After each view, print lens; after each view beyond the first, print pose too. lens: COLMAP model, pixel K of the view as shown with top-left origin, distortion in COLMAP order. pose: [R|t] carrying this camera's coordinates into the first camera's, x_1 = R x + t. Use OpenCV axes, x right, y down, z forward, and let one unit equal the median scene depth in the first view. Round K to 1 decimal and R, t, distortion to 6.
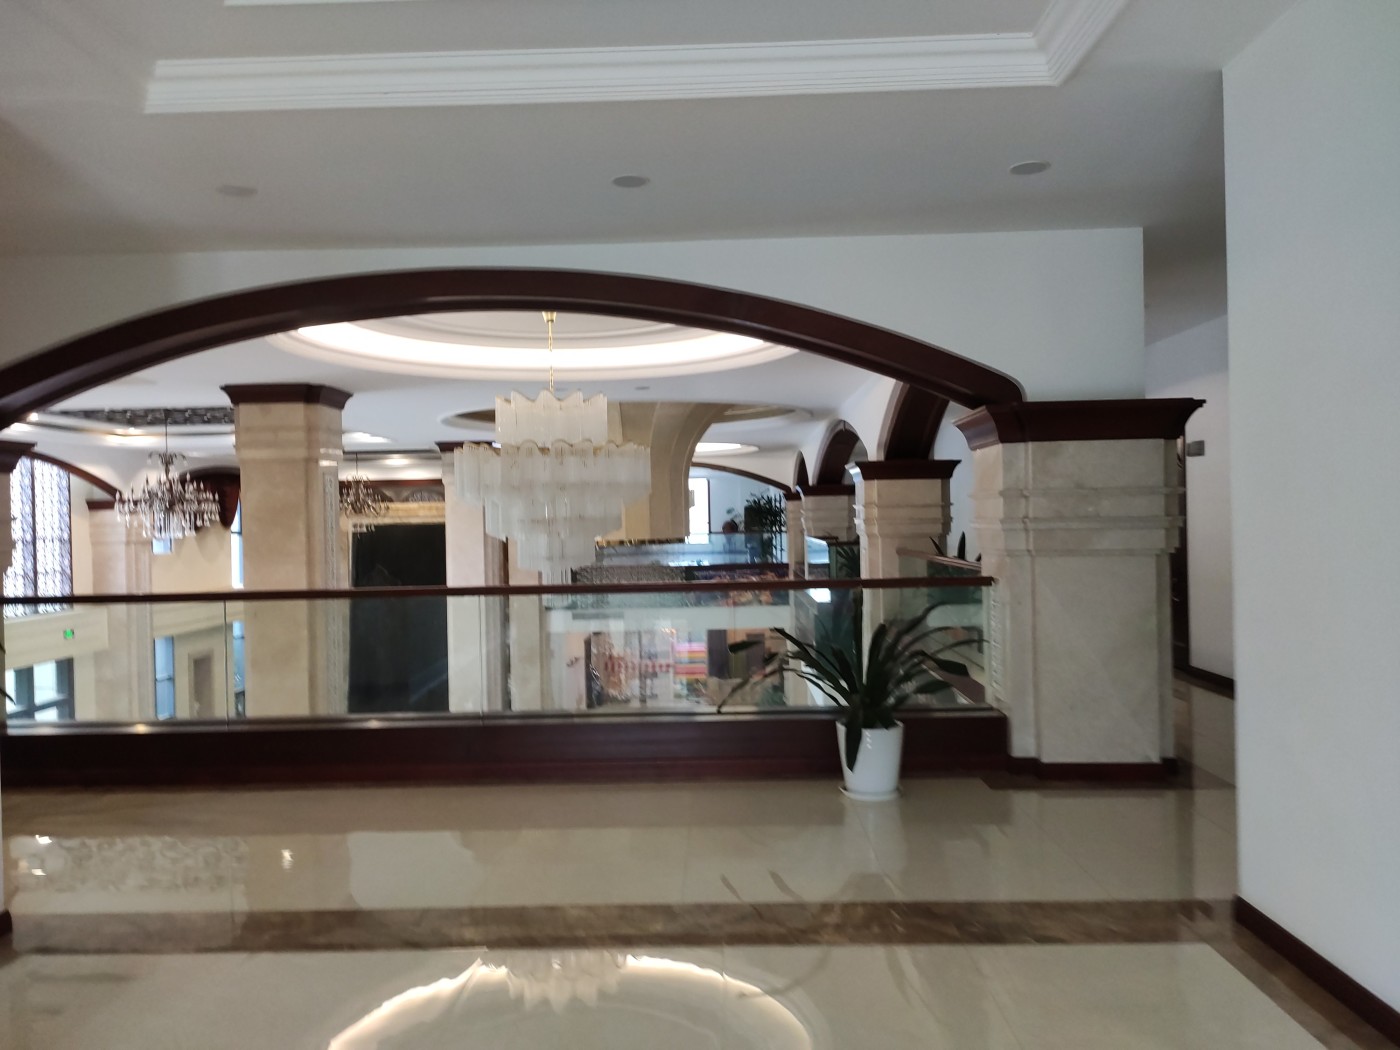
lens RADIAL K [[1044.7, 0, 699.1], [0, 1044.7, 521.4], [0, 0, 1]] dist [0.050540, -0.025721]
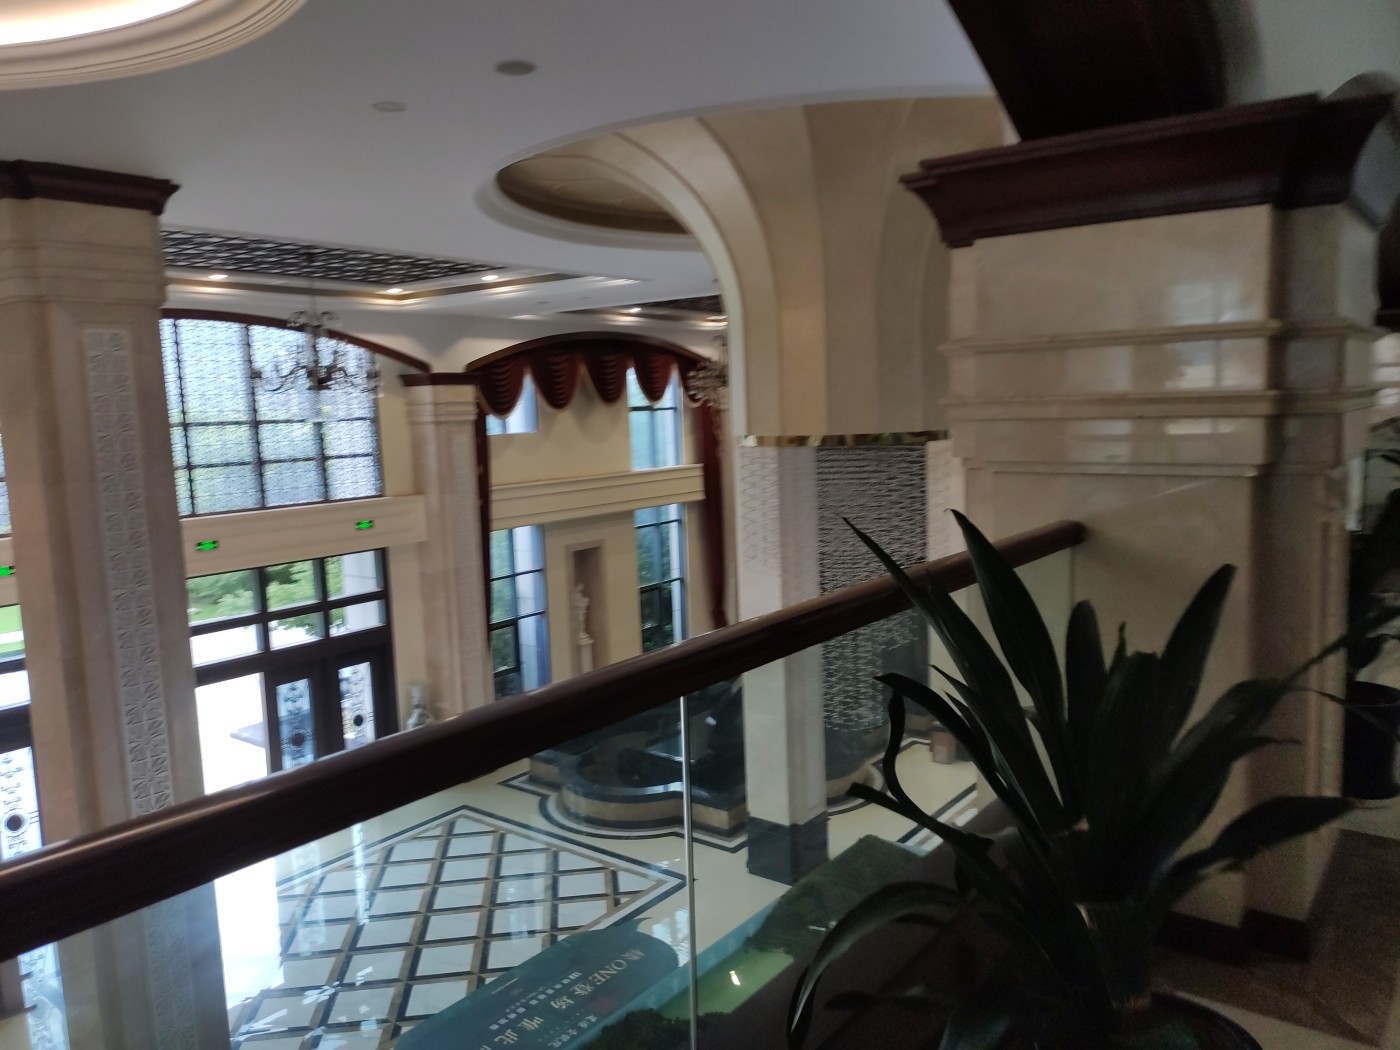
lens RADIAL K [[1044.7, 0, 667.5], [0, 1044.7, 514.3], [0, 0, 1]] dist [0.050540, -0.025721]
pose [[0.791385, 0.058072, -0.608554, 0.147648], [0.016437, 0.993097, 0.116143, -0.003193], [0.611097, -0.101916, 0.784967, 0.423371]]
